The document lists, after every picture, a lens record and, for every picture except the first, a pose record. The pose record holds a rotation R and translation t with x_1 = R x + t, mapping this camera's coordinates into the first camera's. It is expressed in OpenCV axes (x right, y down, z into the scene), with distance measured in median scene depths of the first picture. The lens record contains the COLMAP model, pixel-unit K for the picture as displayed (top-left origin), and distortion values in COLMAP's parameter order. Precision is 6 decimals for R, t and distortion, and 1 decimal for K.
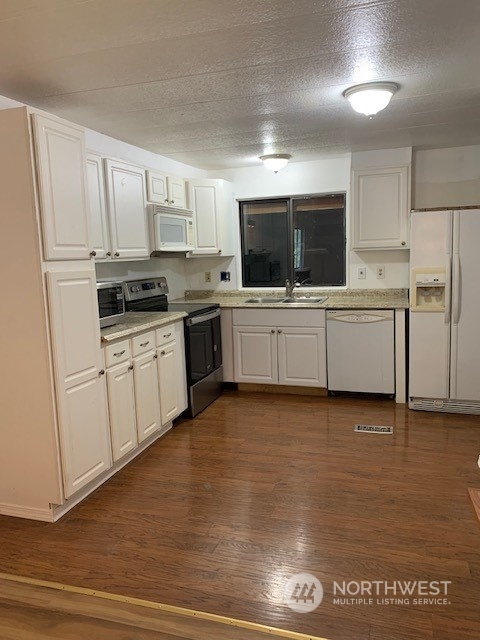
lens RADIAL K [[495.4, 0, 240.4], [0, 495.4, 320.9], [0, 0, 1]] dist [0.021591, -0.023665]
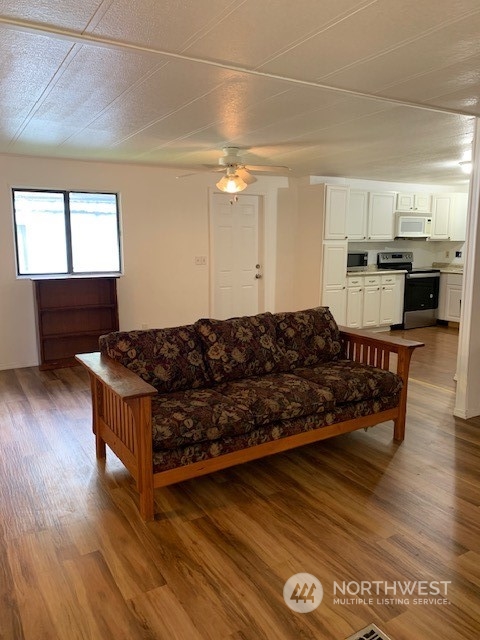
lens RADIAL K [[495.4, 0, 239.4], [0, 495.4, 319.4], [0, 0, 1]] dist [0.021591, -0.023665]
pose [[0.748803, 0.142365, -0.647322, 0.583584], [-0.118626, 0.989676, 0.080435, 0.078772], [0.652090, 0.016560, 0.757960, -0.726049]]
